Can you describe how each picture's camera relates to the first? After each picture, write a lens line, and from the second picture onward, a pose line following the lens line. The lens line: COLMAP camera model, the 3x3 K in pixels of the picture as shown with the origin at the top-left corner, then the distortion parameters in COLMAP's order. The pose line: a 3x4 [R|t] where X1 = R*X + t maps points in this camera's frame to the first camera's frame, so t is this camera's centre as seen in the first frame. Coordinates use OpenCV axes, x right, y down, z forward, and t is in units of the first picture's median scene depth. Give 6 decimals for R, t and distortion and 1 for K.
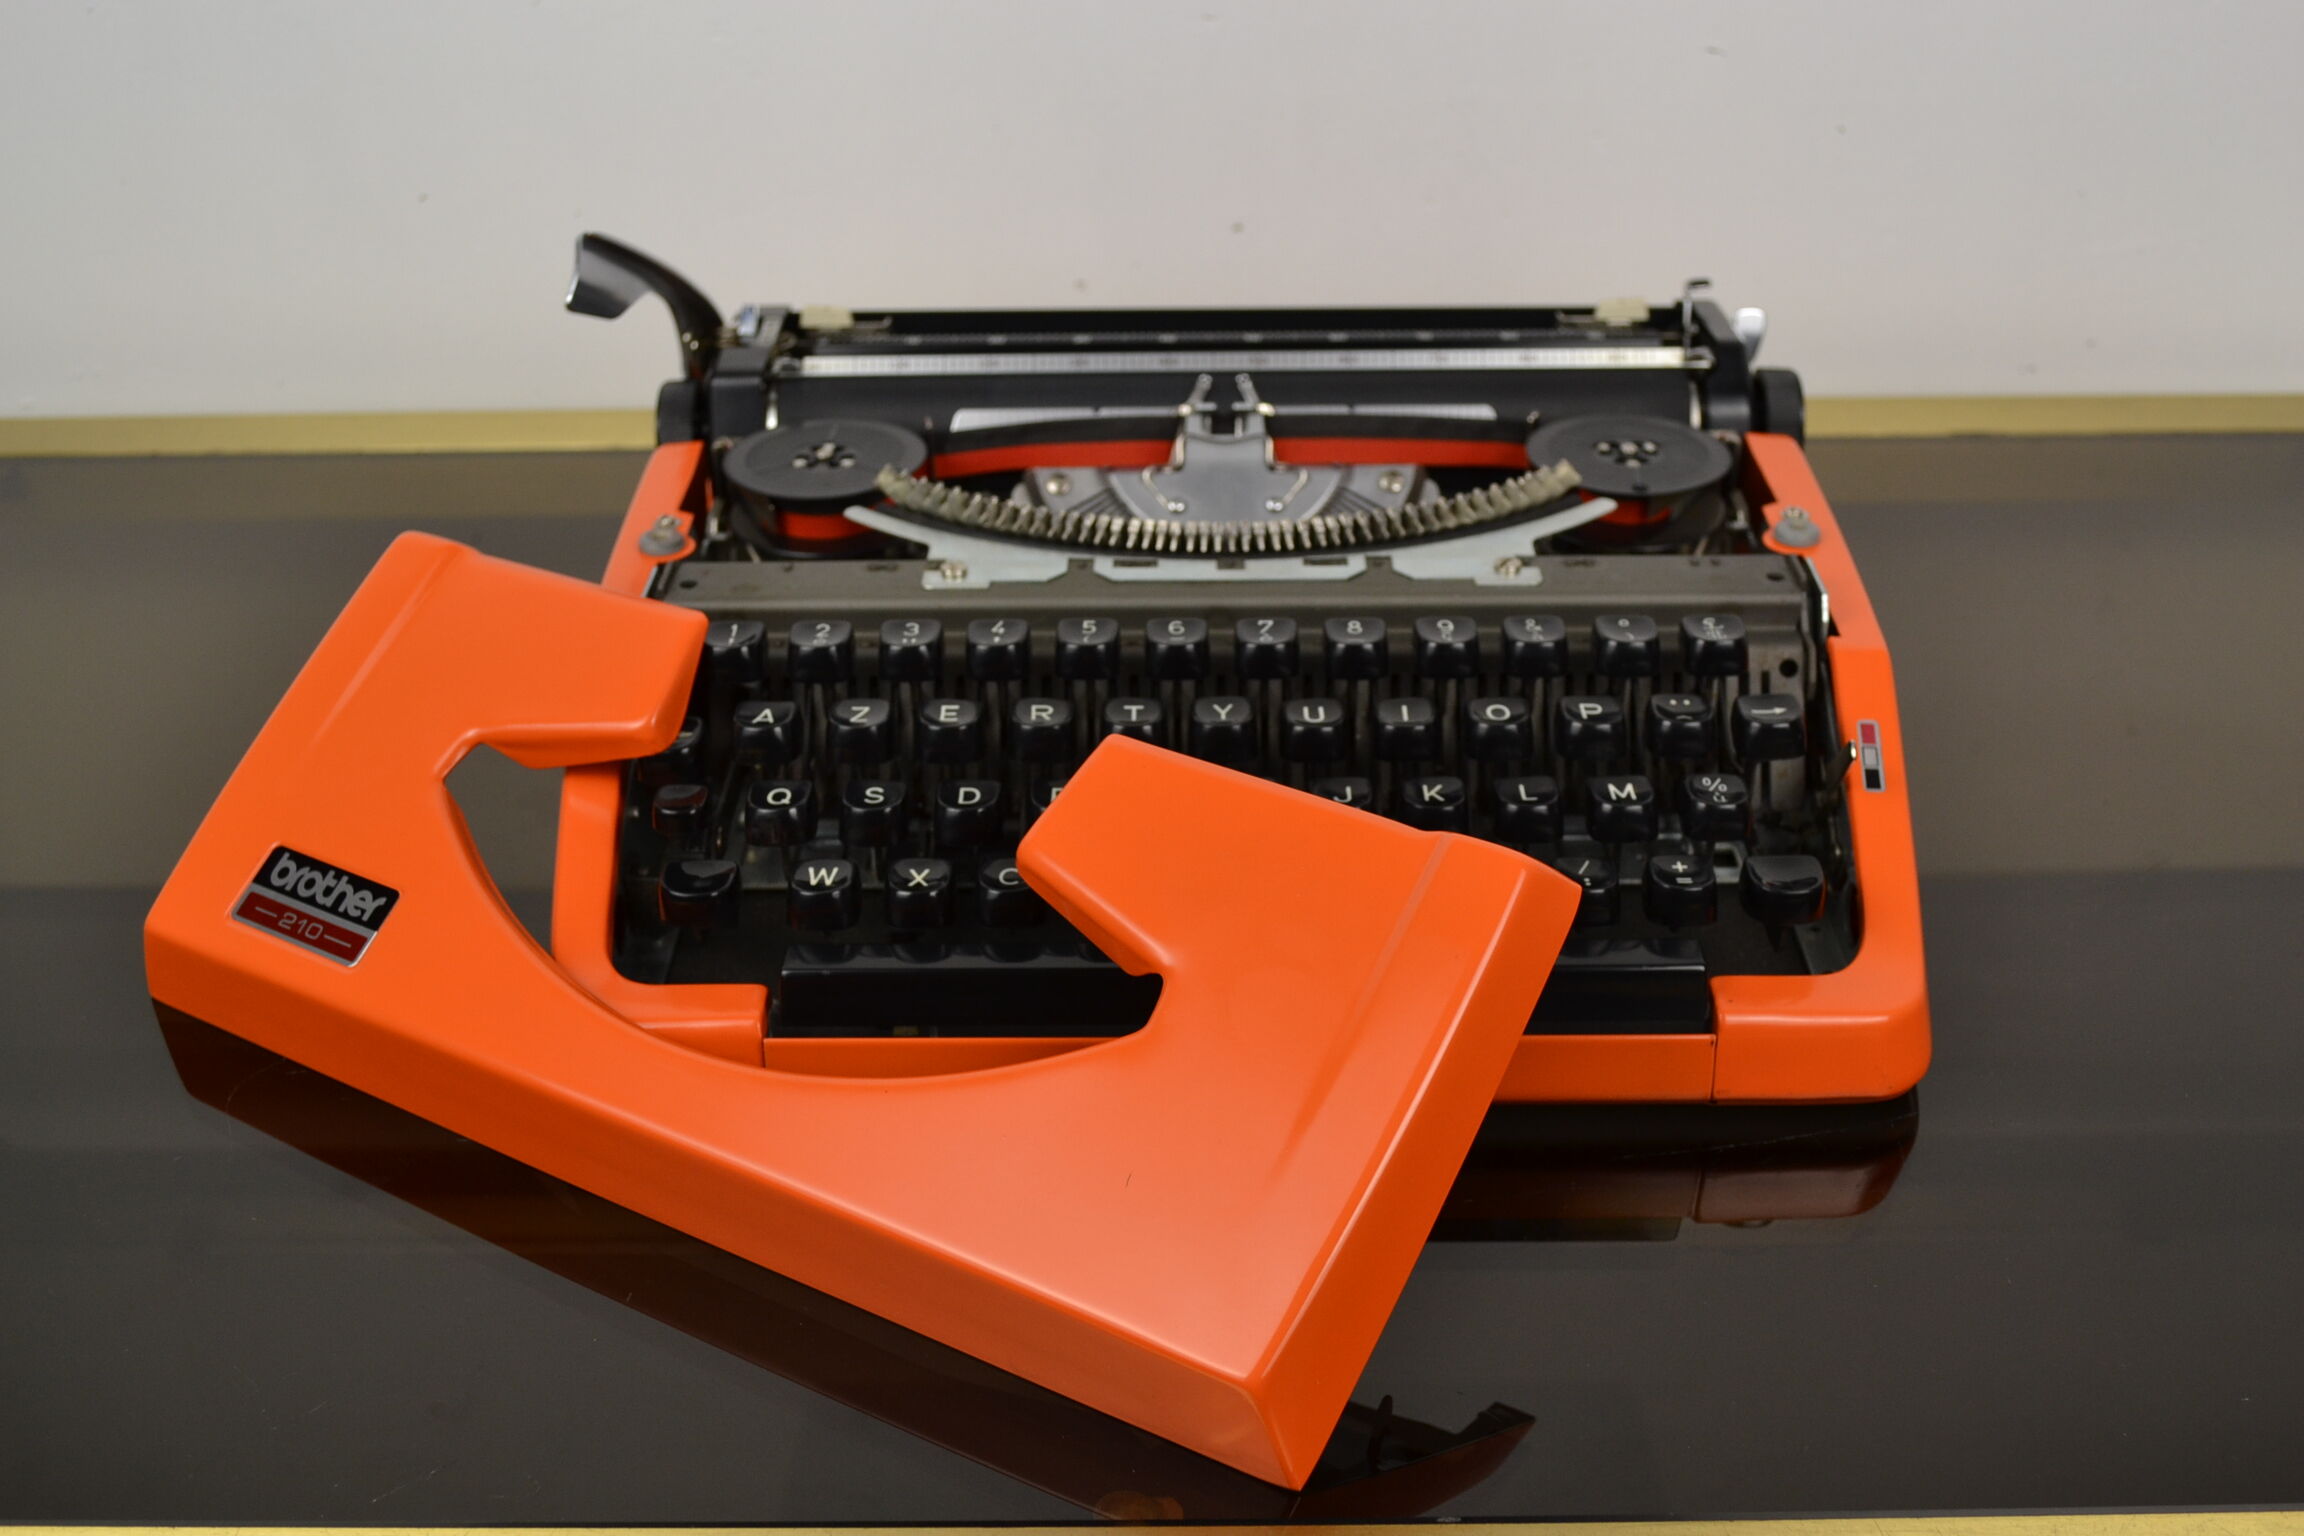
lens RADIAL K [[2646.6, 0, 1152.0], [0, 2646.6, 768.0], [0, 0, 1]] dist [-0.056863, 0.005034]
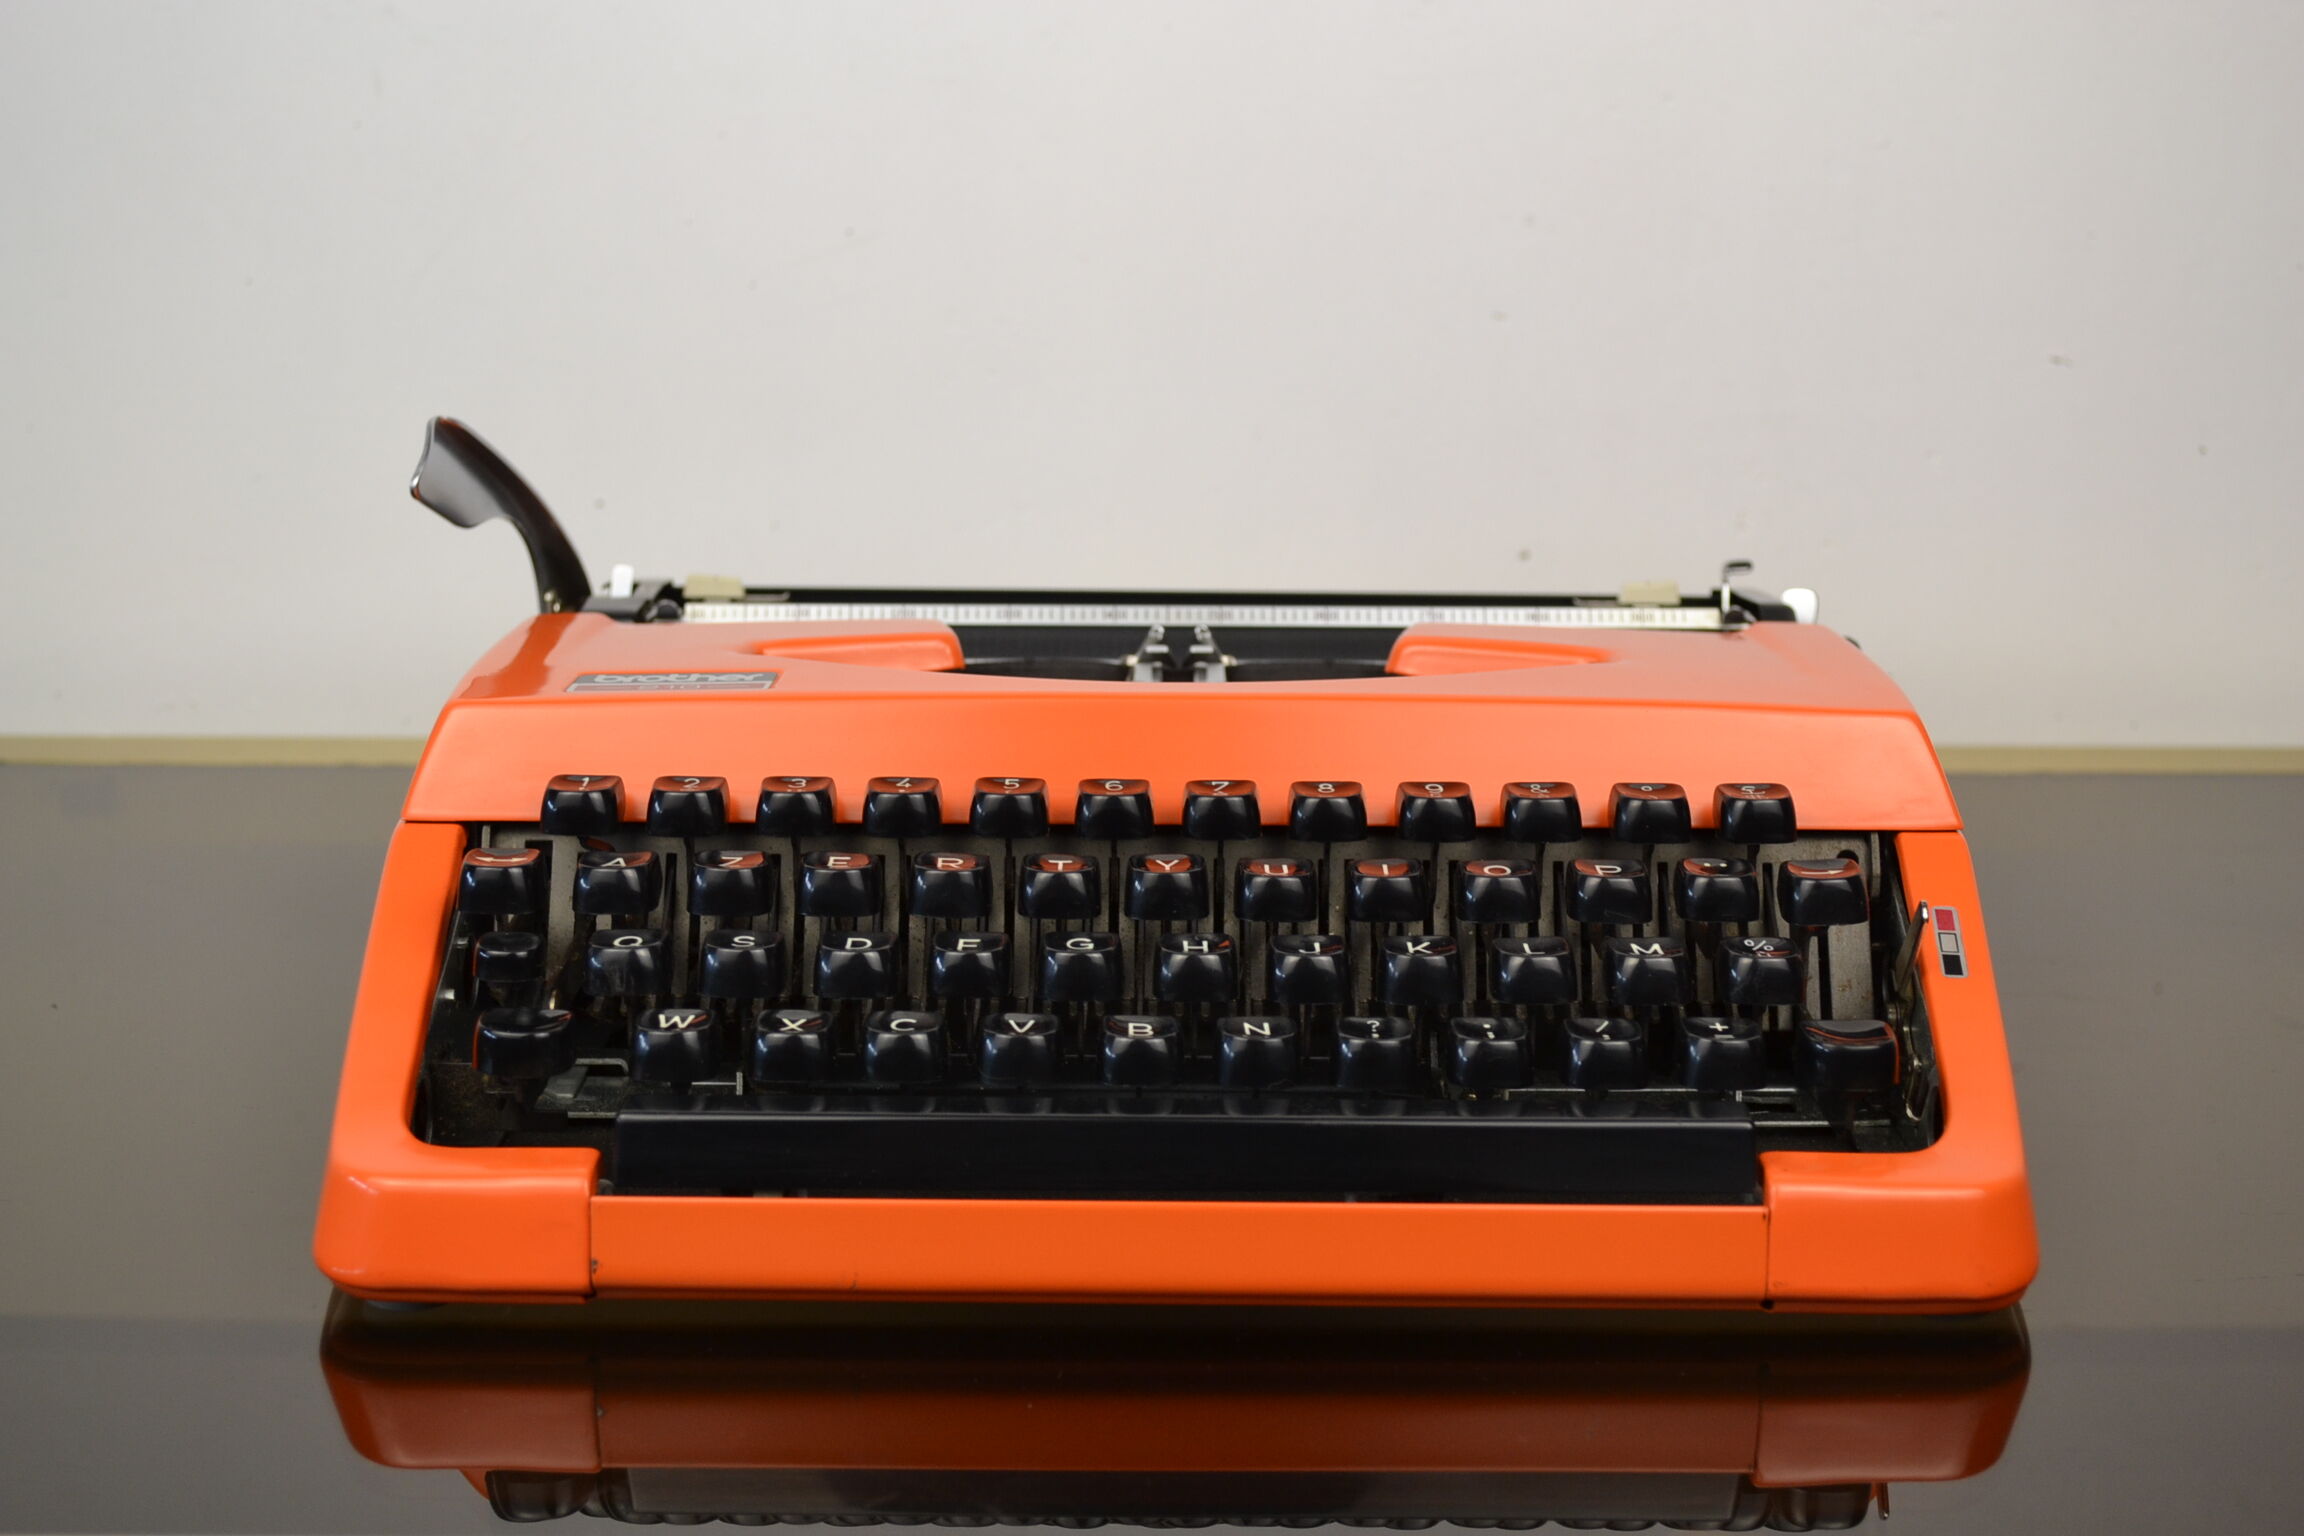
lens RADIAL K [[3310.2, 0, 1152.0], [0, 3310.2, 768.0], [0, 0, 1]] dist [-0.035369, 0.027595]
pose [[0.999829, 0.016743, 0.007883, 0.013182], [-0.013836, 0.959207, -0.282365, 0.240411], [-0.012289, 0.282208, 0.959275, -0.008242]]
